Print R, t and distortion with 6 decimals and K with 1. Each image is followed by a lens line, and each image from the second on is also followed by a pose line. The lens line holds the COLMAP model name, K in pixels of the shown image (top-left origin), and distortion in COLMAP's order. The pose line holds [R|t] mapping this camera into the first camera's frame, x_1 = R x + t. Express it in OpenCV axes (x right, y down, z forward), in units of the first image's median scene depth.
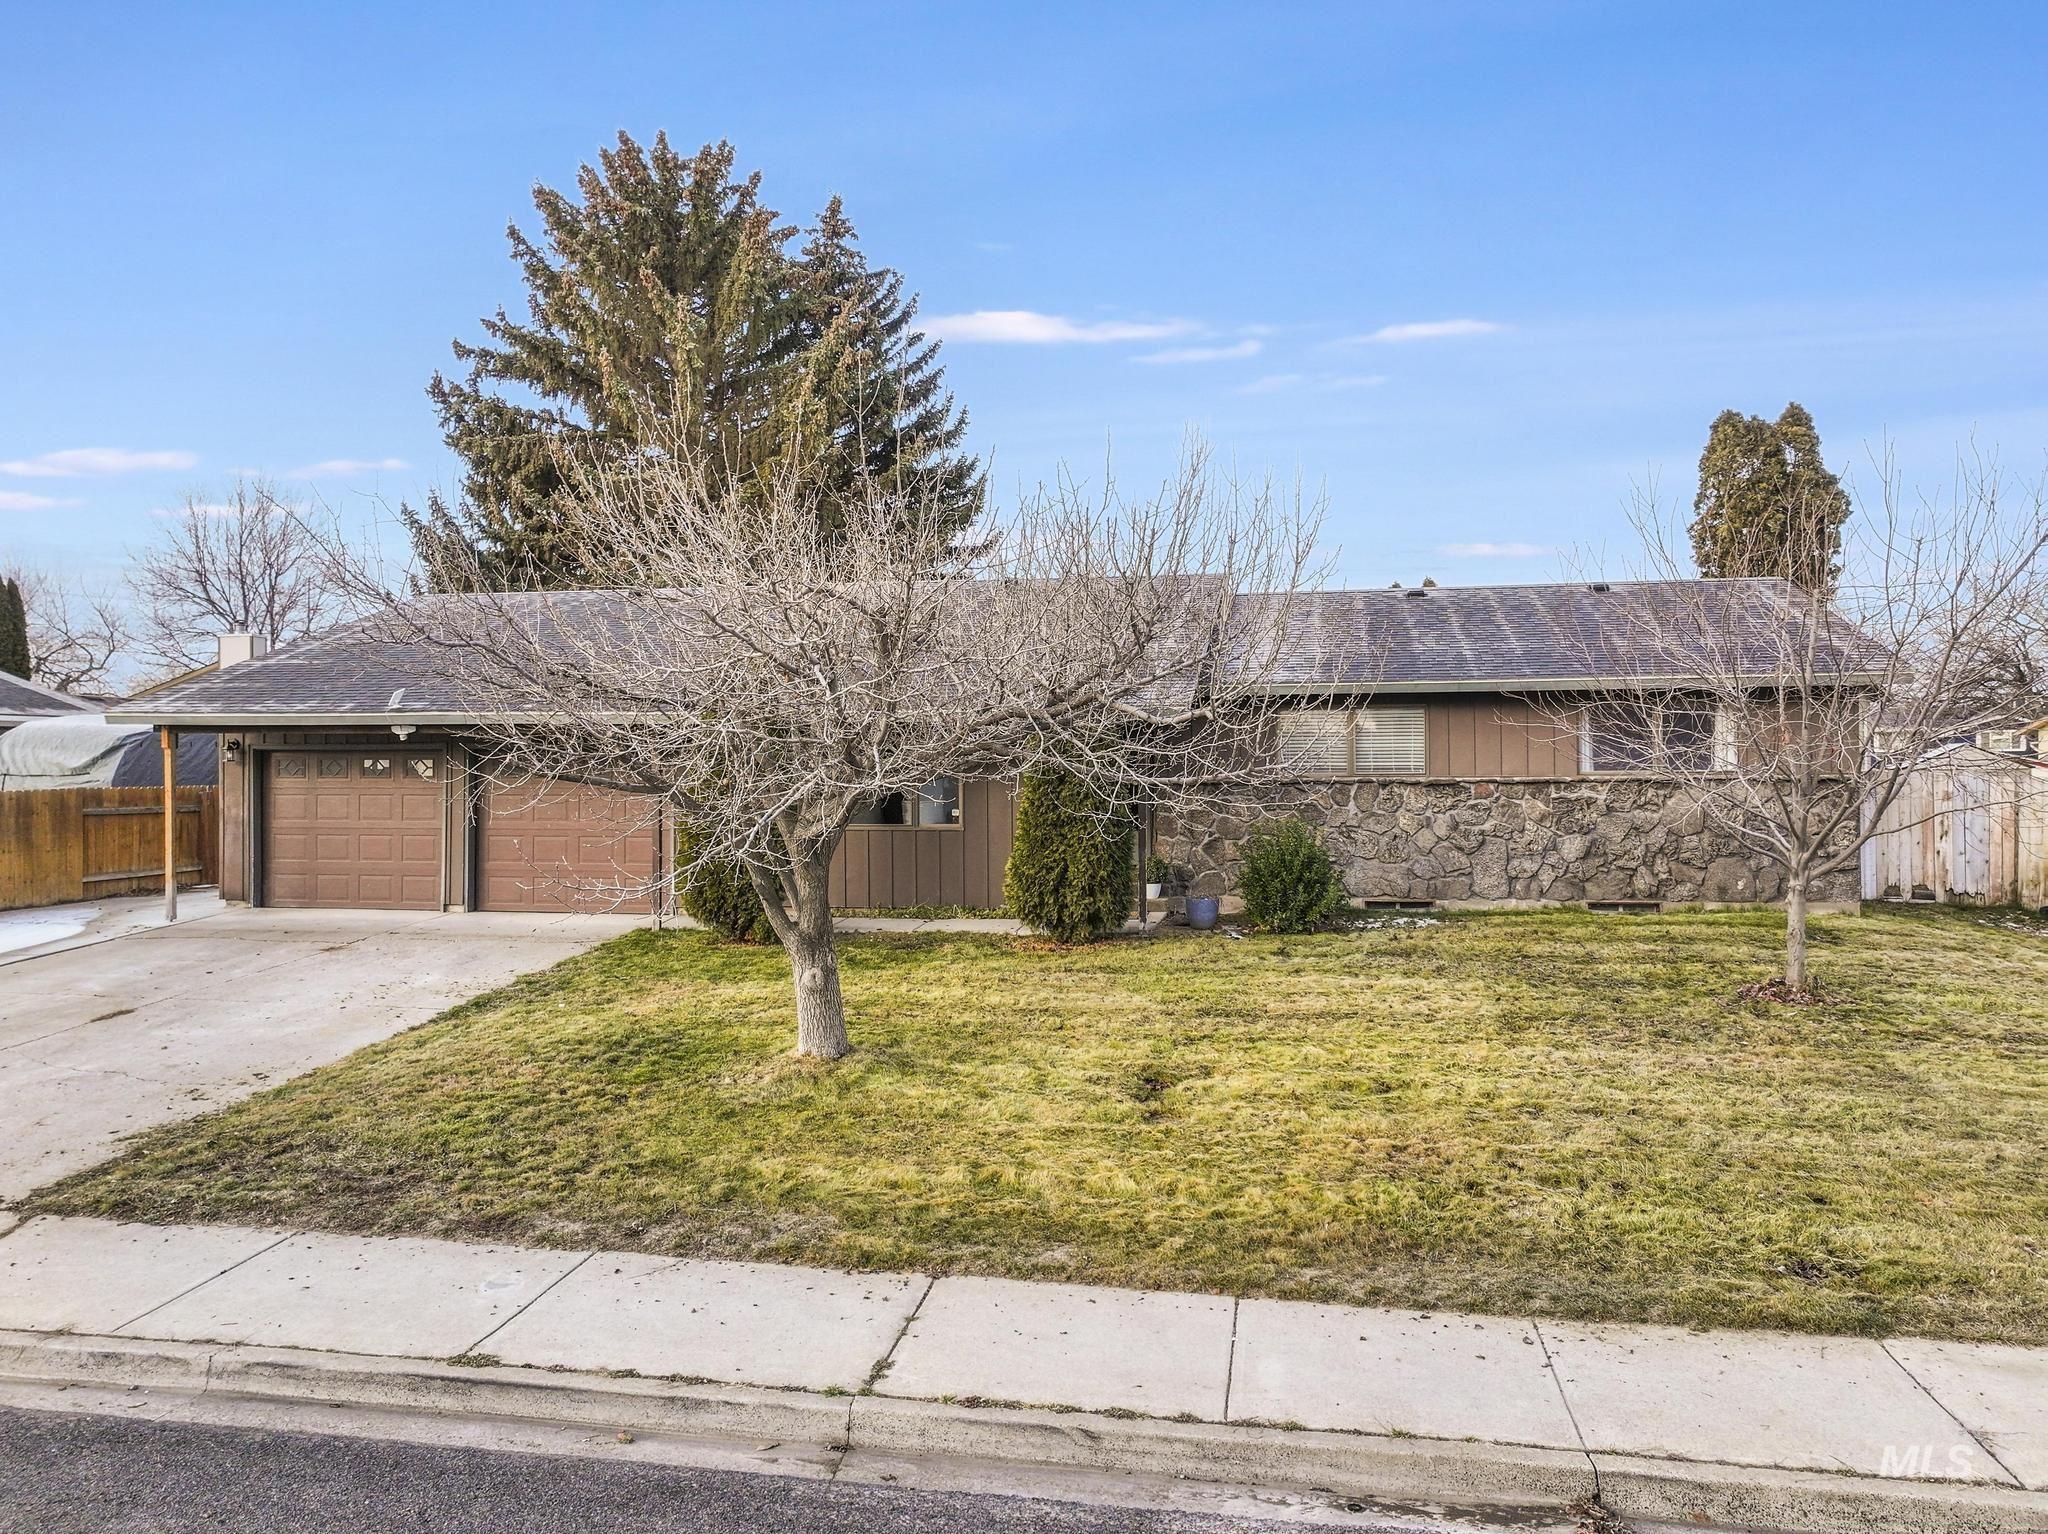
lens RADIAL K [[1384.5, 0, 1133.3], [0, 1384.5, 790.5], [0, 0, 1]] dist [-0.006847, 0.013184]
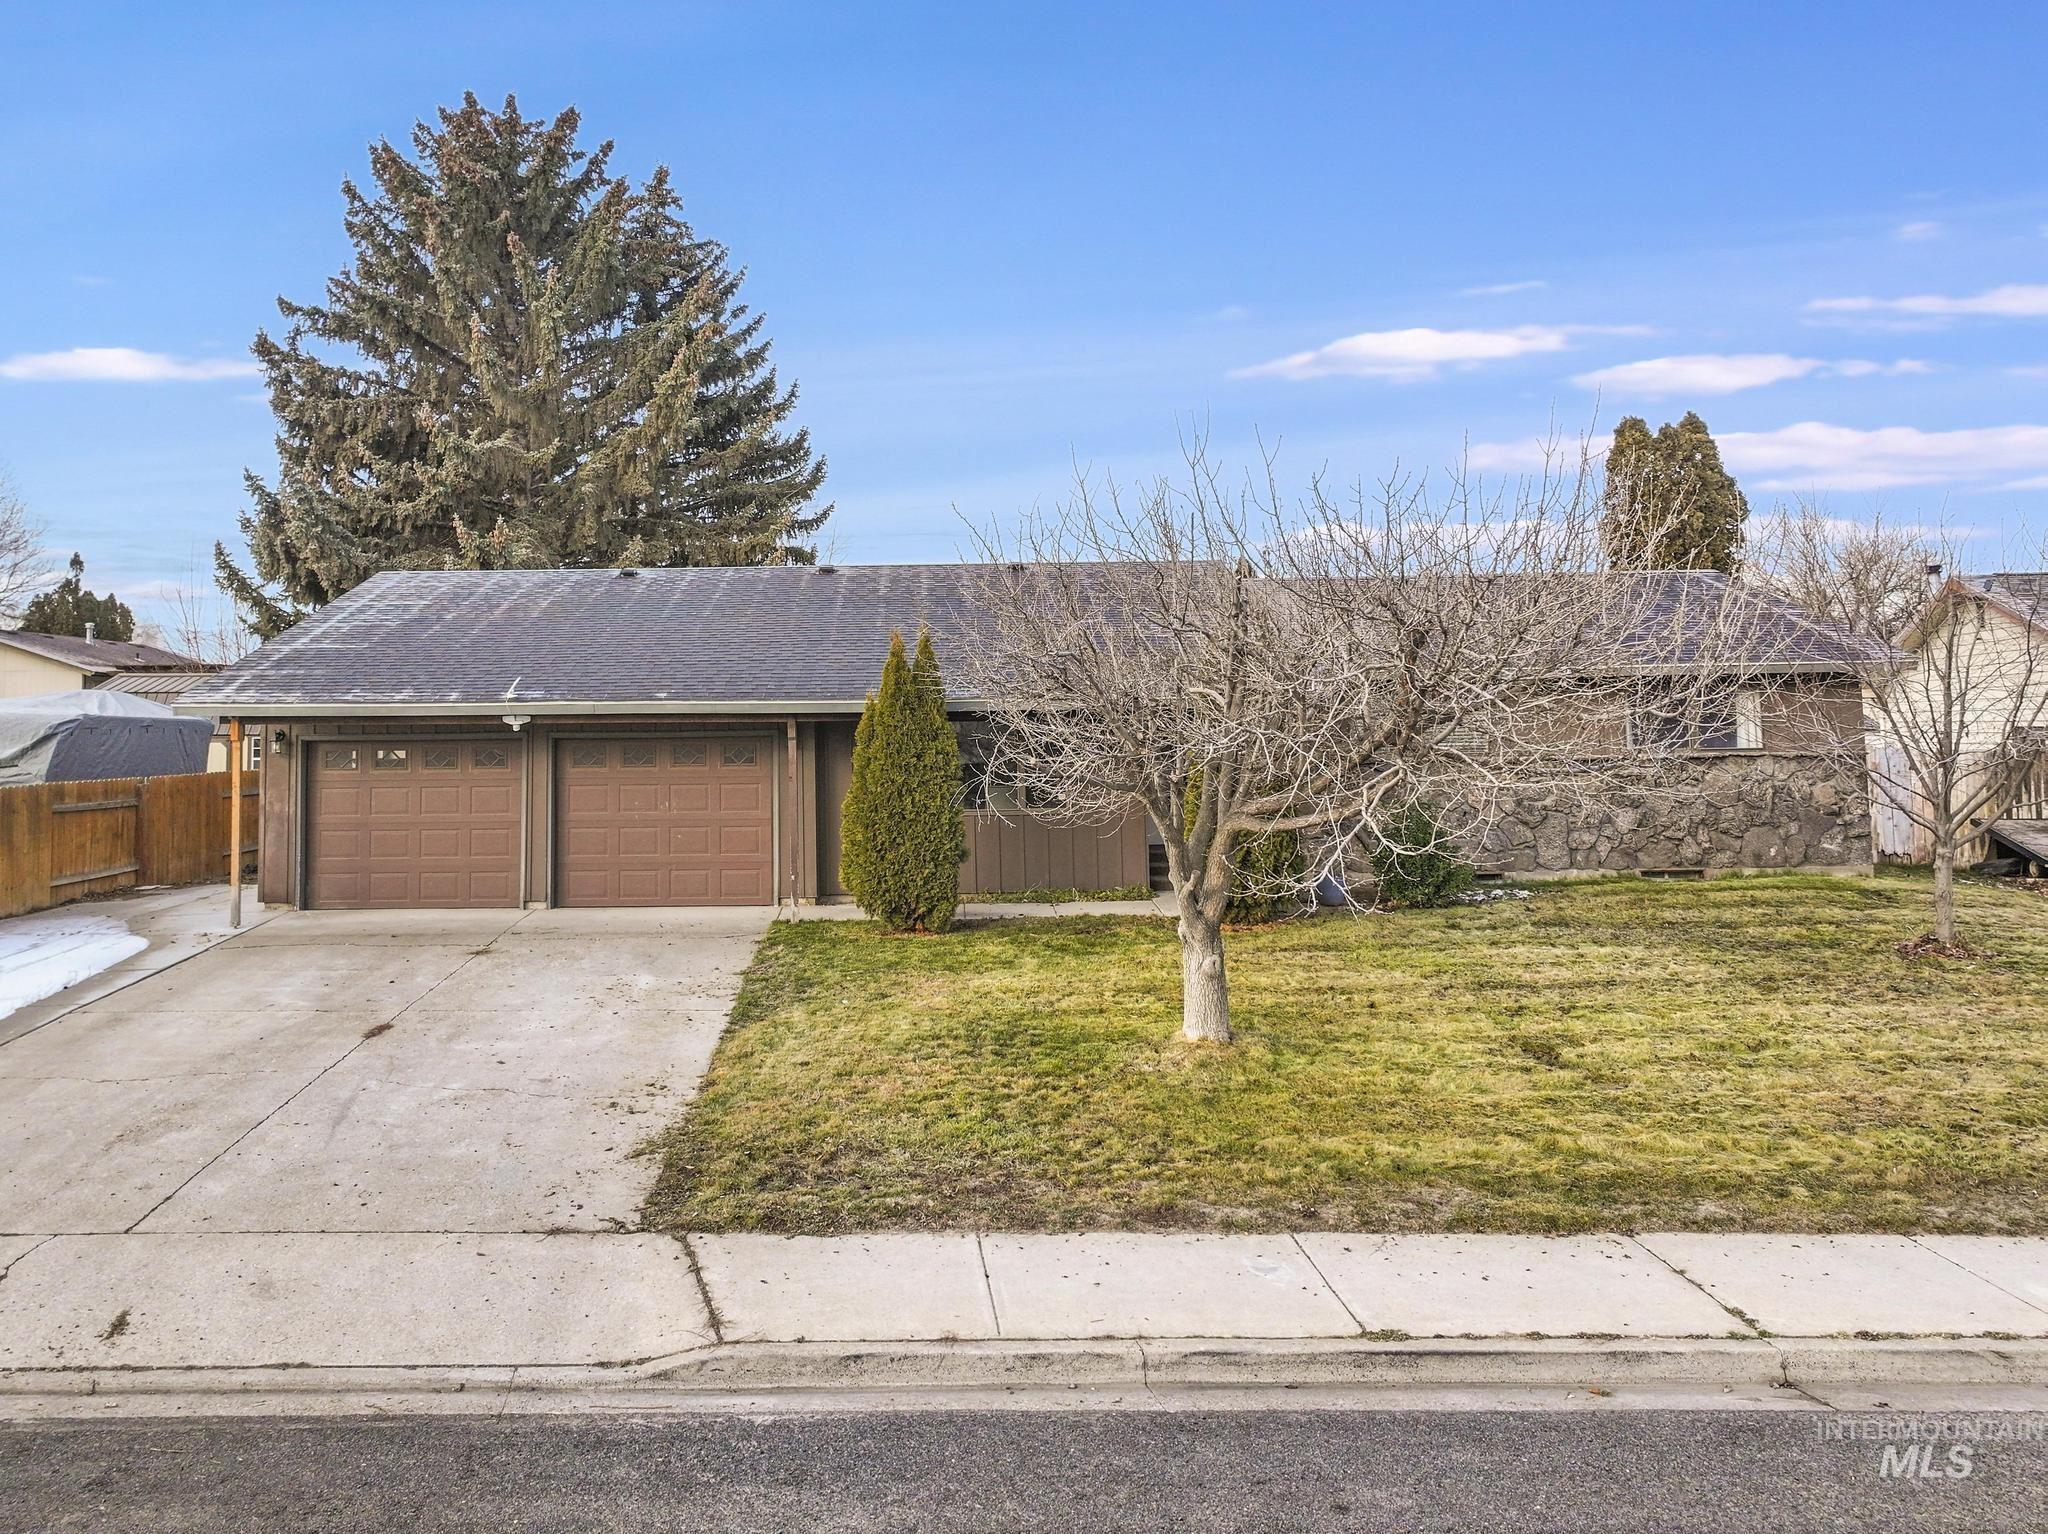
lens RADIAL K [[1427.1, 0, 935.0], [0, 1427.1, 667.6], [0, 0, 1]] dist [-0.002917, 0.009274]
pose [[0.987198, -0.001554, 0.159495, -0.403849], [0.011440, 0.998067, -0.061081, -0.016530], [-0.159091, 0.062124, 0.985307, -0.026865]]
